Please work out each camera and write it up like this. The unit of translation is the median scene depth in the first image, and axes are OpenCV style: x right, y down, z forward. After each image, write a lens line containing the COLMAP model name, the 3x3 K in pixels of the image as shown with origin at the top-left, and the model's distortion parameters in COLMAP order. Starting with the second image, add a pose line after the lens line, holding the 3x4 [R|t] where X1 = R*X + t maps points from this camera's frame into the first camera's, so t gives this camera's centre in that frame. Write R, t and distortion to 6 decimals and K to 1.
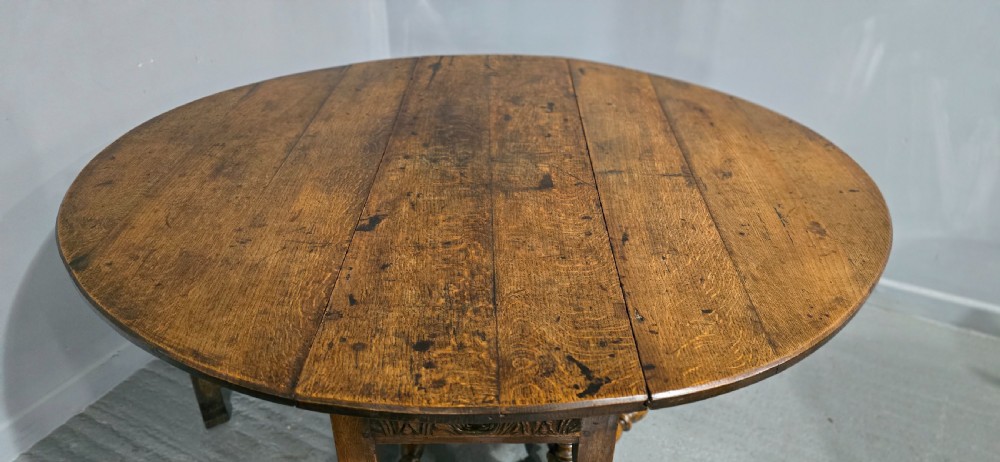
lens RADIAL K [[688.9, 0, 501.7], [0, 688.9, 236.2], [0, 0, 1]] dist [0.086168, -0.114706]
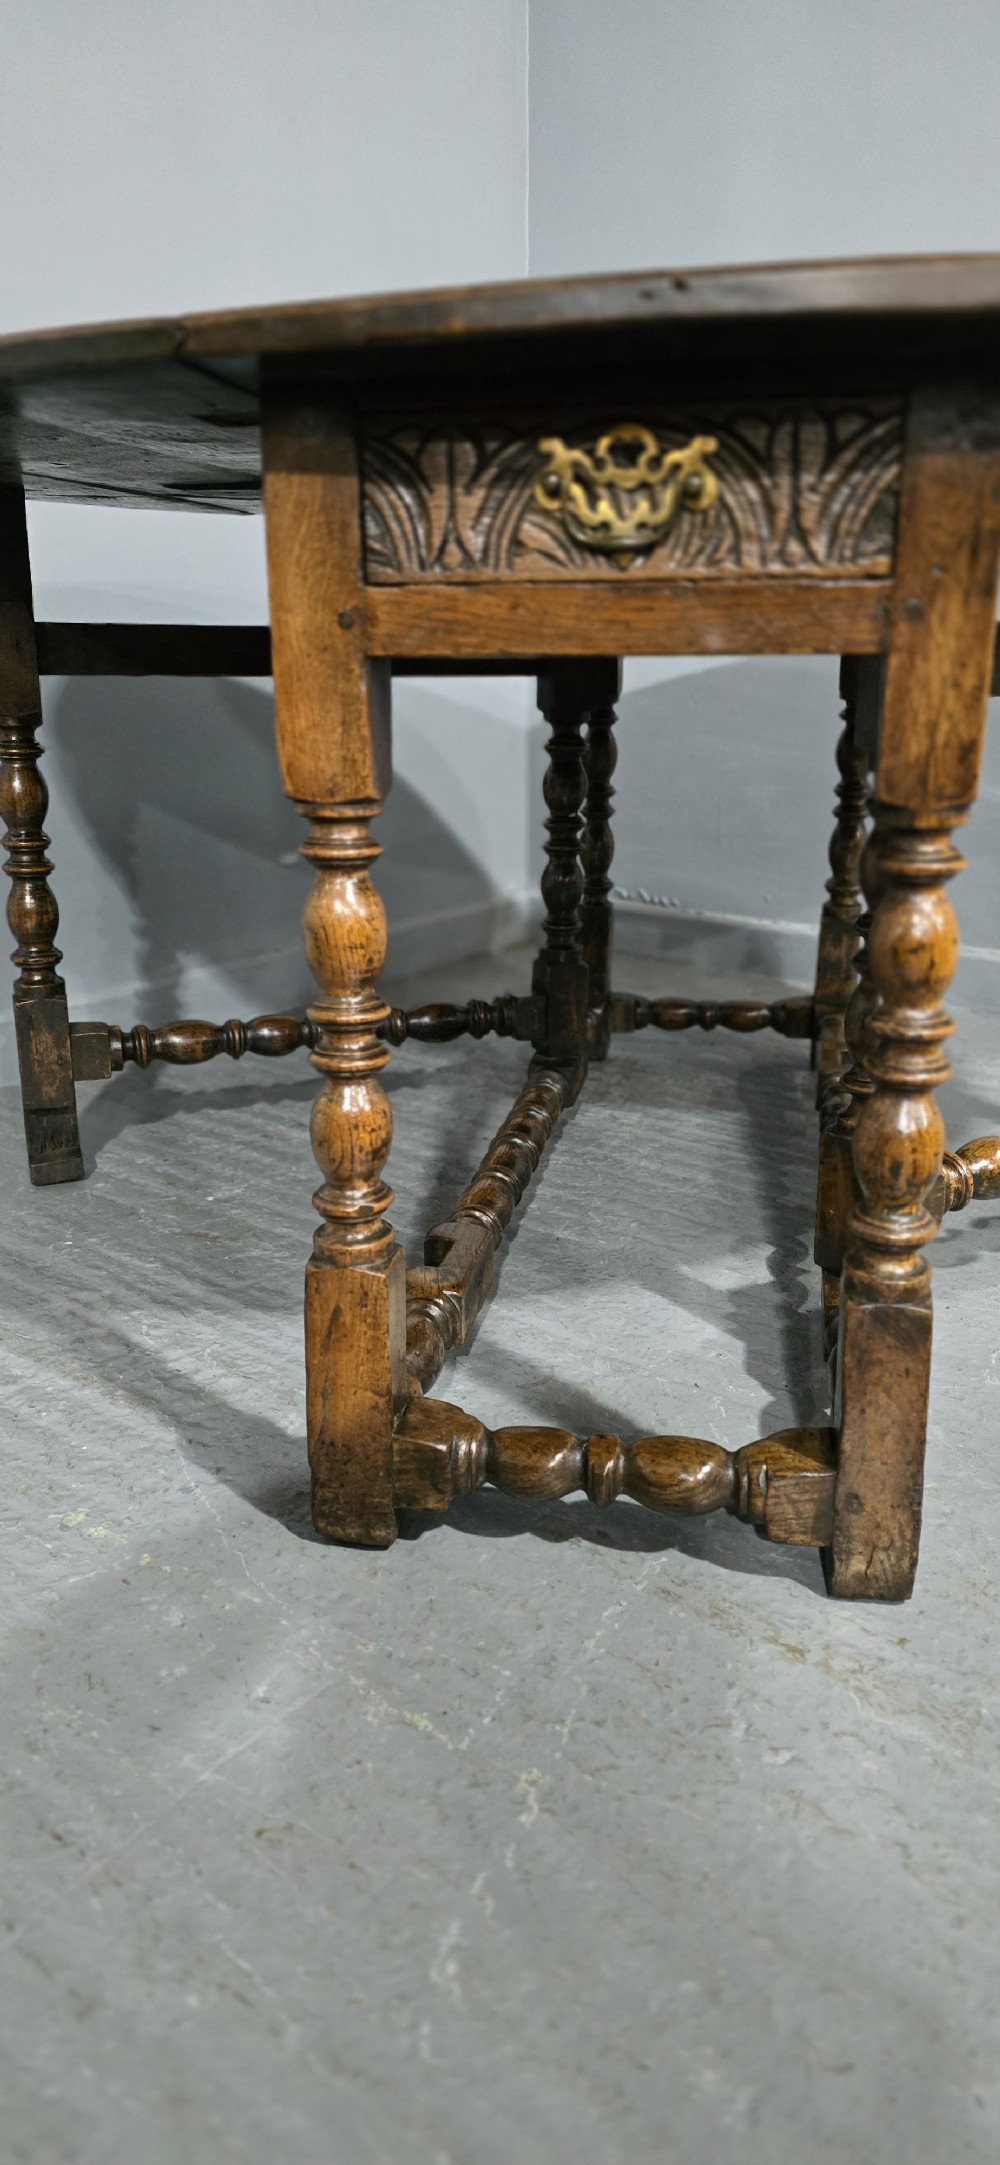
lens RADIAL K [[1491.5, 0, 486.8], [0, 1491.5, 1061.7], [0, 0, 1]] dist [0.086168, -0.114706]
pose [[0.979397, 0.050499, -0.195531, 0.036165], [-0.101071, 0.960814, -0.258112, 0.414042], [0.174834, 0.272557, 0.946122, 0.137341]]
